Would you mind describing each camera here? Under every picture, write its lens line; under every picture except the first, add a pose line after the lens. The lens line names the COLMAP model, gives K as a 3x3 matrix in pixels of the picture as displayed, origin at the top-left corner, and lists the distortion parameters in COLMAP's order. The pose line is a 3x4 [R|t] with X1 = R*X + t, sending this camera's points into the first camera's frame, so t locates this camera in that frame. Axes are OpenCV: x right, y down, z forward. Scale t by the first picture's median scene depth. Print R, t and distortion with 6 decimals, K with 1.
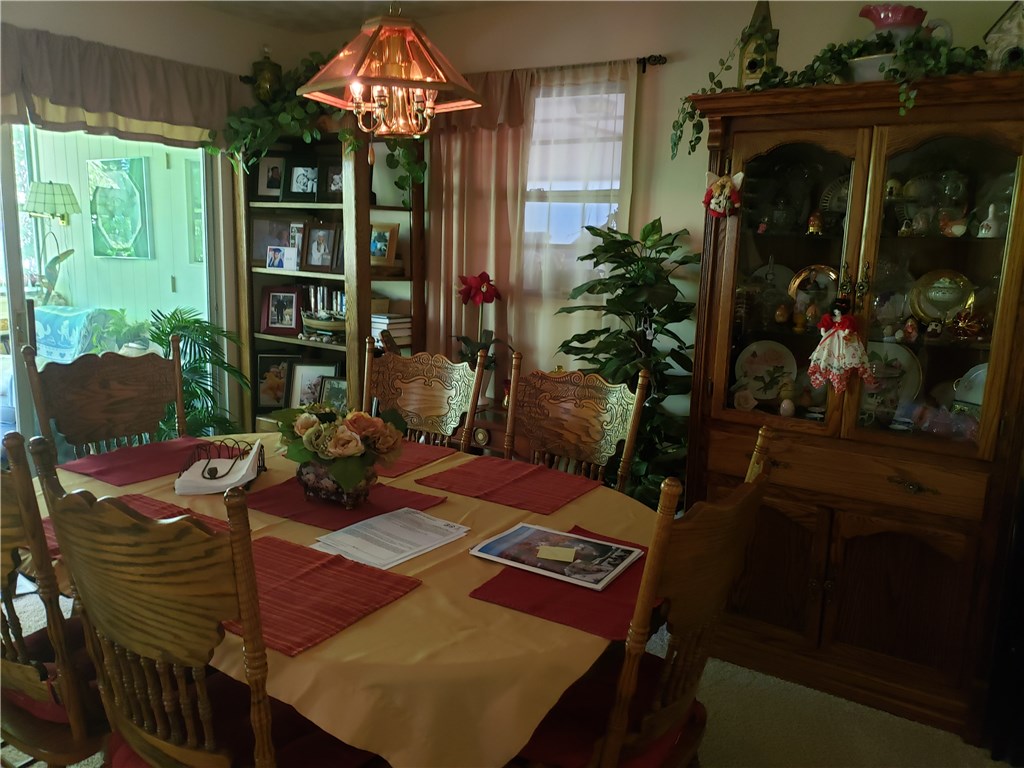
lens RADIAL K [[777.9, 0, 512.0], [0, 777.9, 384.0], [0, 0, 1]] dist [0.007328, -0.048562]
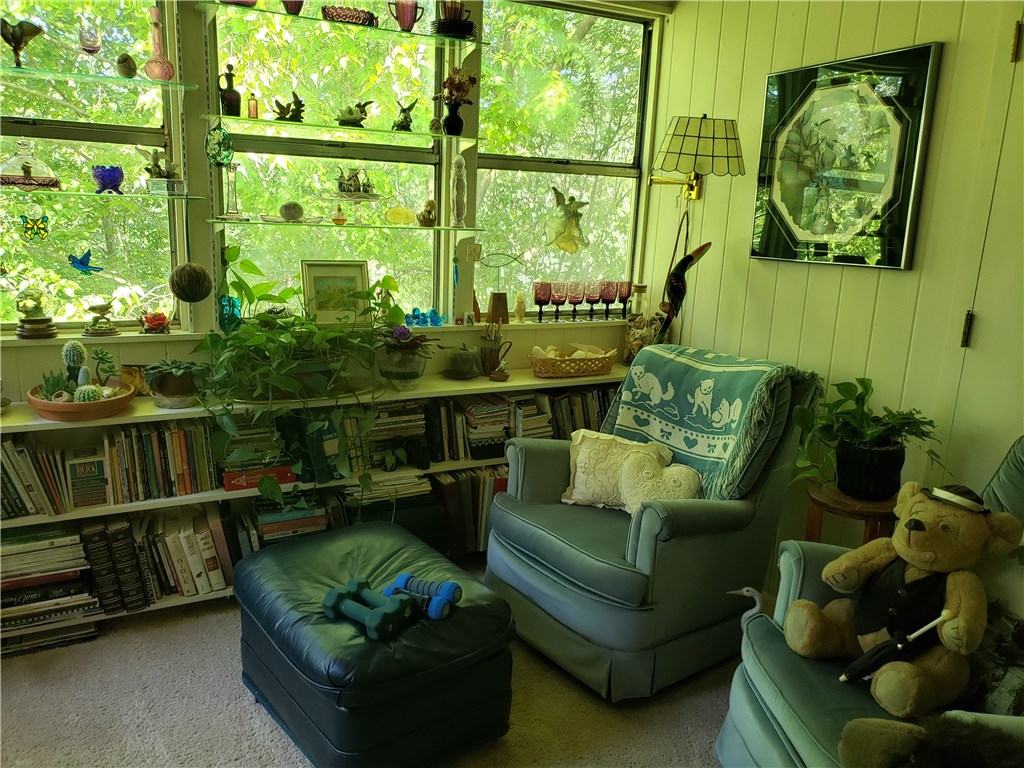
lens RADIAL K [[777.9, 0, 512.0], [0, 777.9, 384.0], [0, 0, 1]] dist [0.007328, -0.048562]
pose [[0.860019, 0.104181, -0.499513, -0.735258], [-0.095382, 0.994503, 0.043197, -0.154443], [0.501268, 0.010494, 0.865228, 0.822361]]
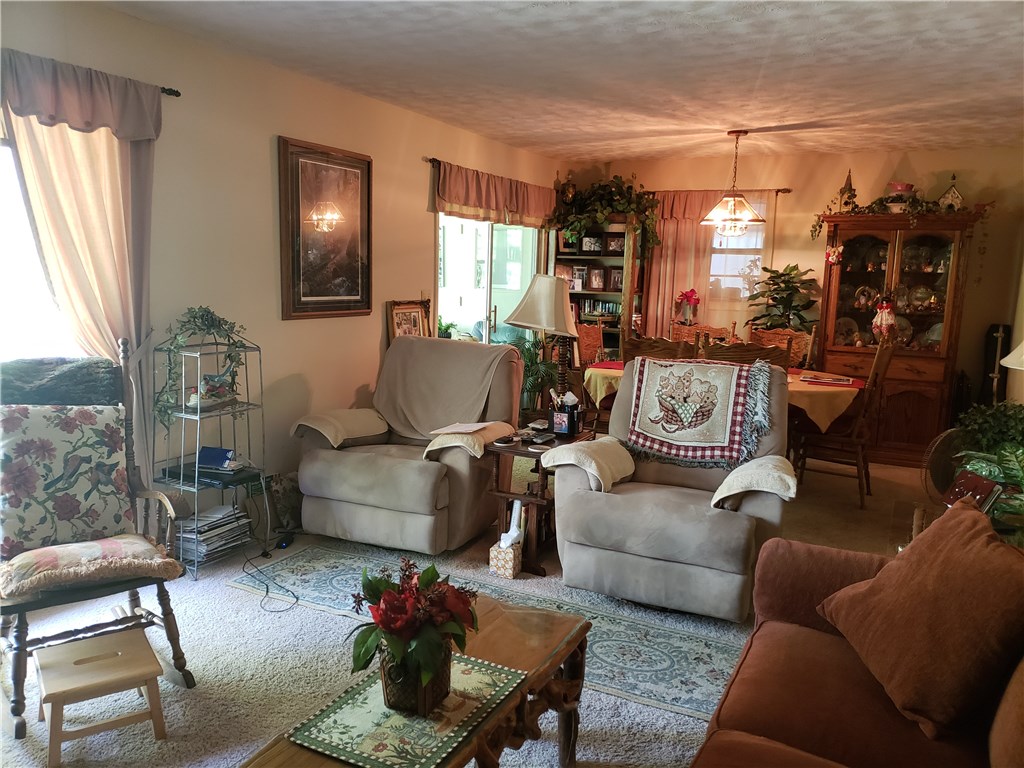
lens RADIAL K [[777.9, 0, 512.0], [0, 777.9, 384.0], [0, 0, 1]] dist [0.007328, -0.048562]
pose [[0.995564, -0.029856, 0.089219, -0.941146], [0.032157, 0.999183, -0.024471, 0.180761], [-0.088416, 0.027232, 0.995711, -1.289227]]
